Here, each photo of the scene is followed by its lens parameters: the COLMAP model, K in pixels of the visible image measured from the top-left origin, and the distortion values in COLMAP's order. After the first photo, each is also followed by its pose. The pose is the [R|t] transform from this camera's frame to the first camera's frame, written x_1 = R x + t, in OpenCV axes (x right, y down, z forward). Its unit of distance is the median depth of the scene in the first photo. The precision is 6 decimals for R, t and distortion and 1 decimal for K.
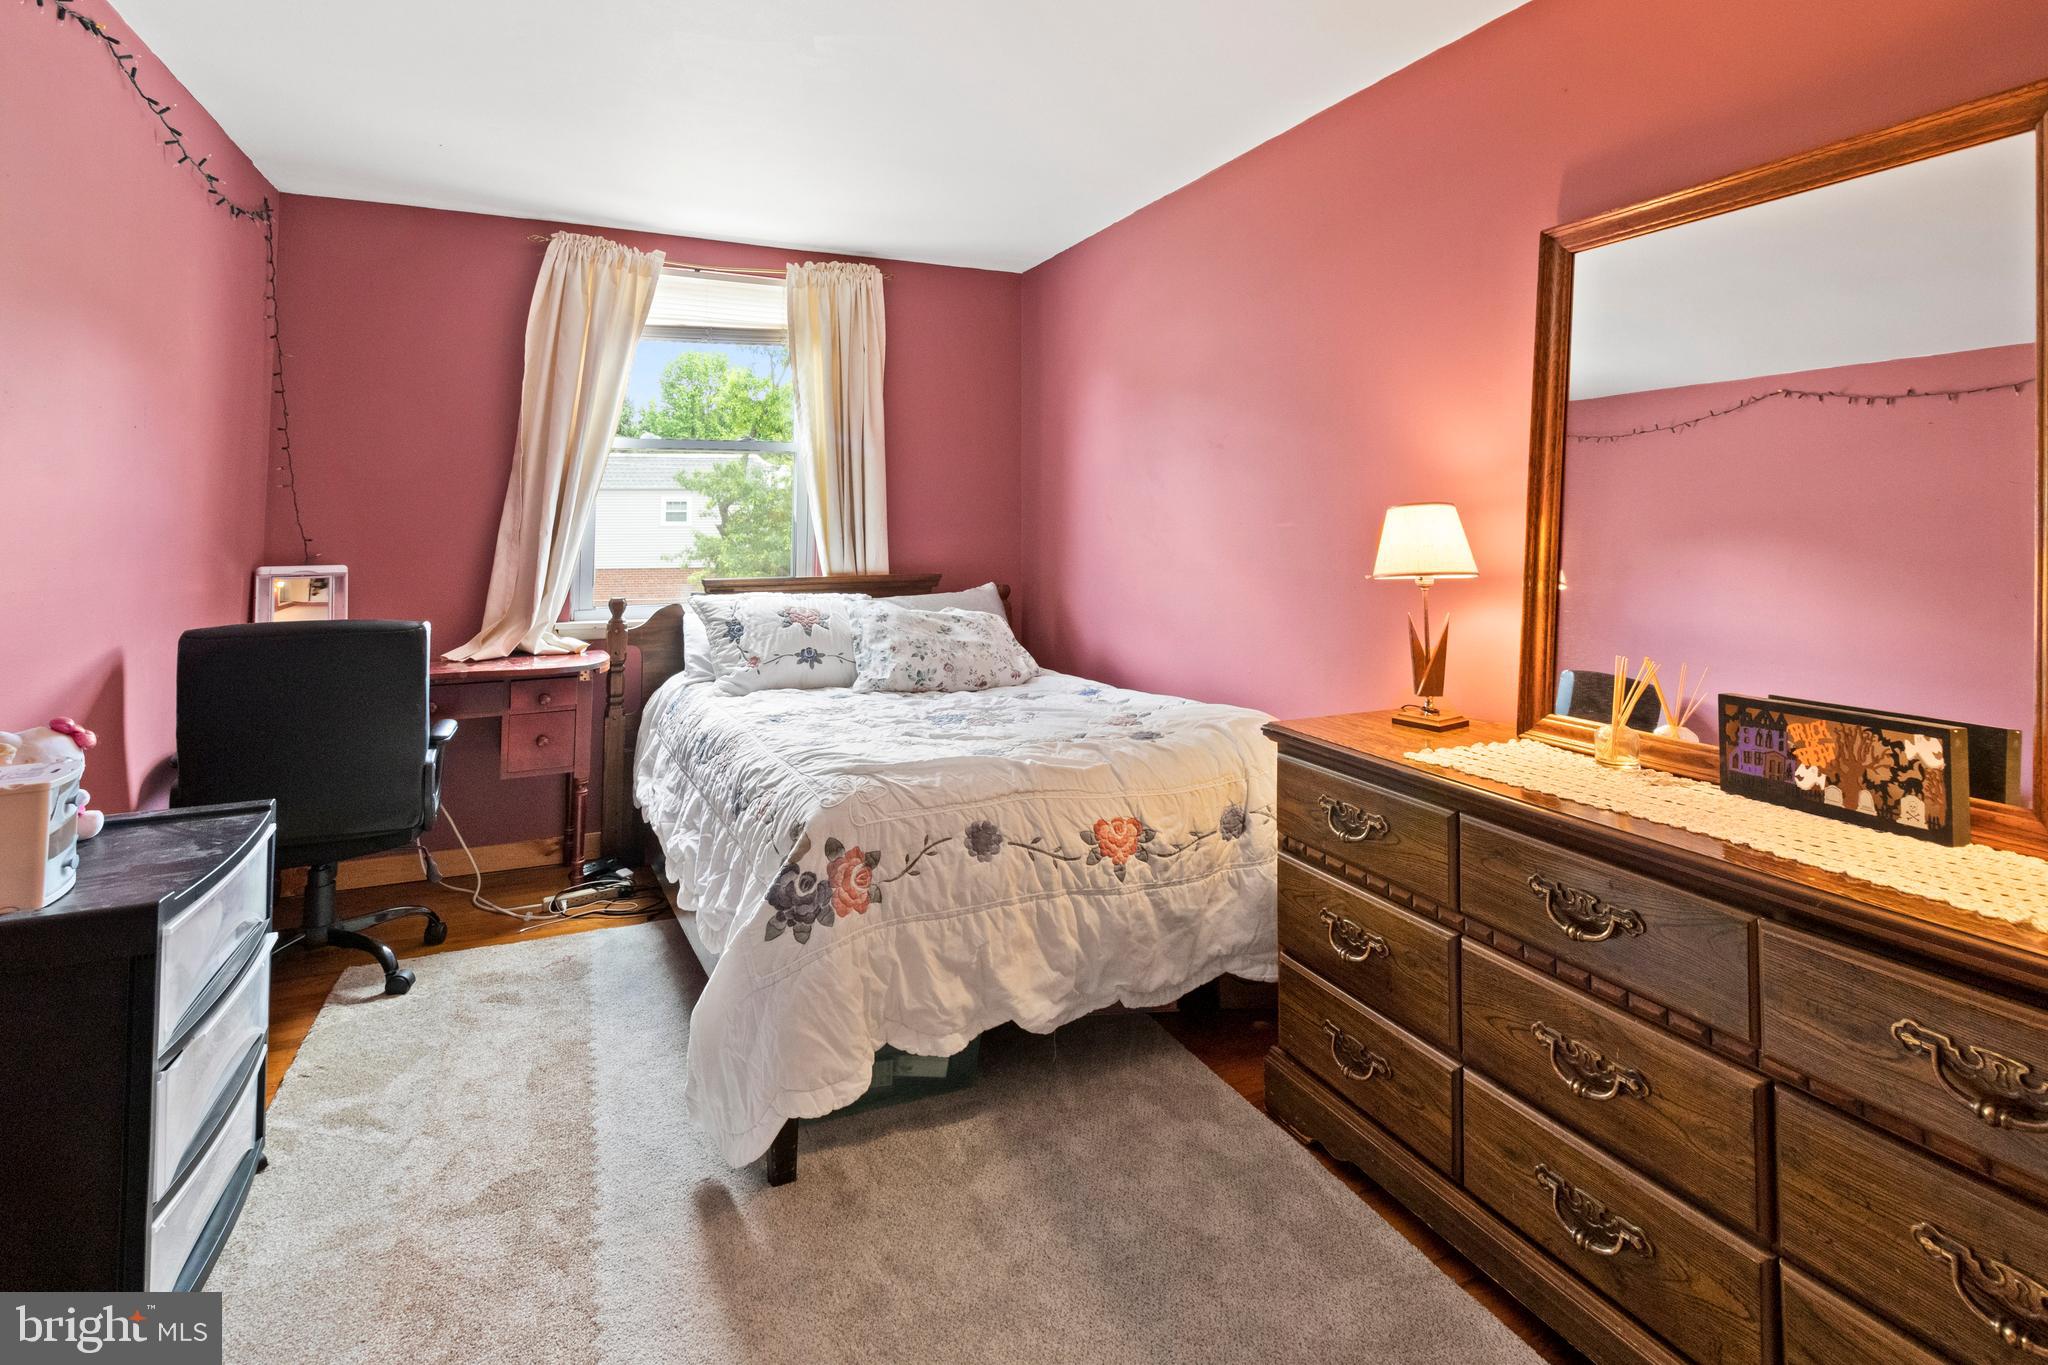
lens RADIAL K [[999.4, 0, 1012.6], [0, 999.4, 545.1], [0, 0, 1]] dist [0.002265, 0.001030]
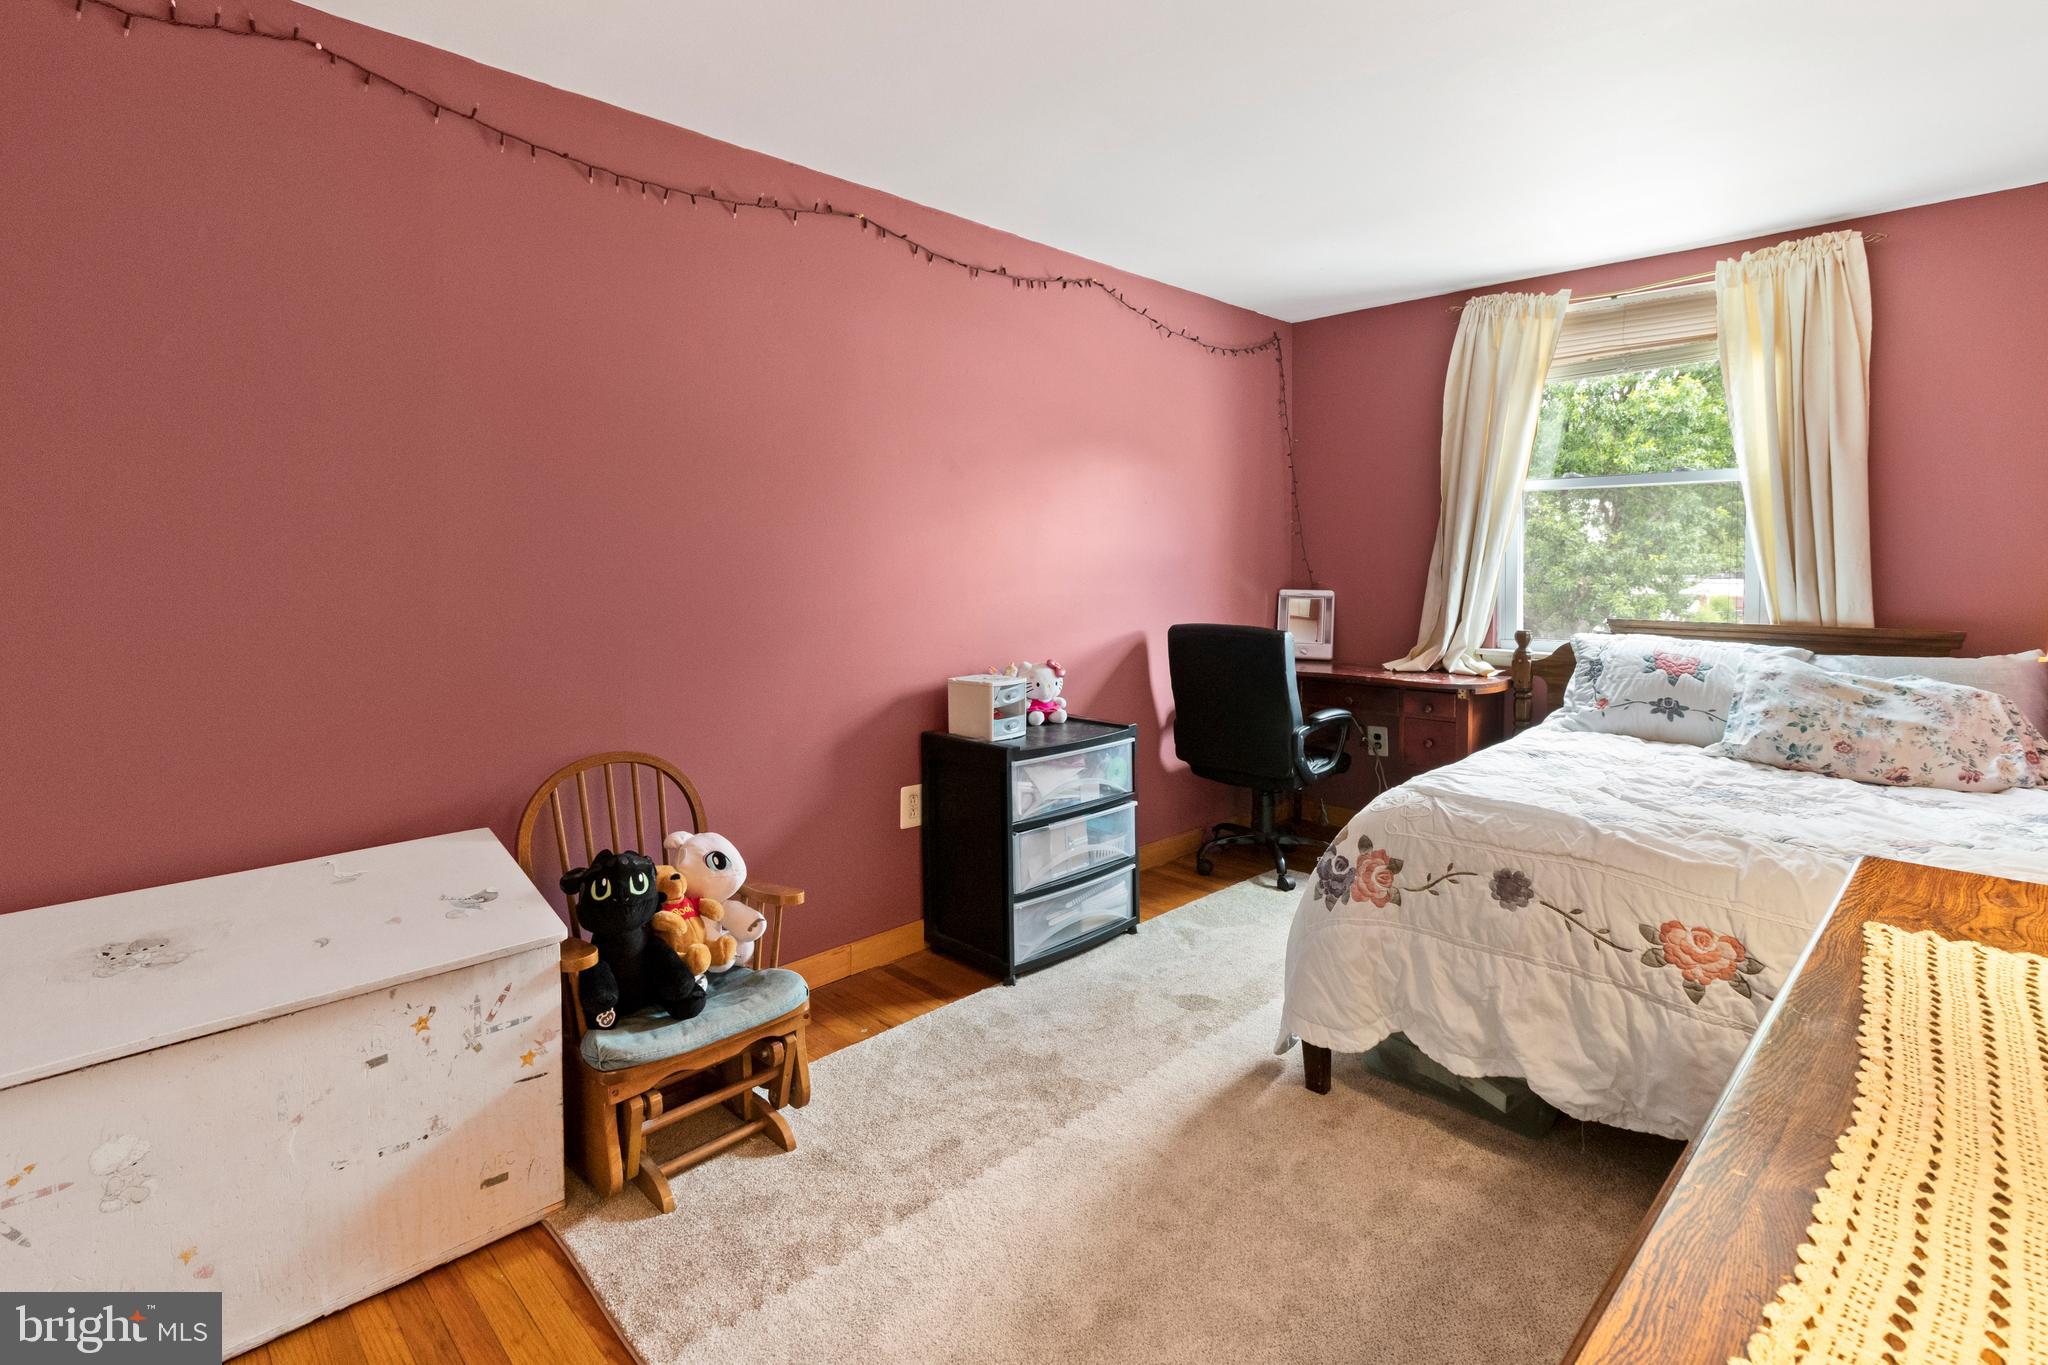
lens RADIAL K [[963.6, 0, 1021.5], [0, 963.6, 657.6], [0, 0, 1]] dist [0.004480, 0.000471]
pose [[0.363192, 0.097979, -0.926548, 0.623305], [-0.020004, 0.995046, 0.097381, -0.013090], [0.931500, -0.016834, 0.363353, 0.200448]]
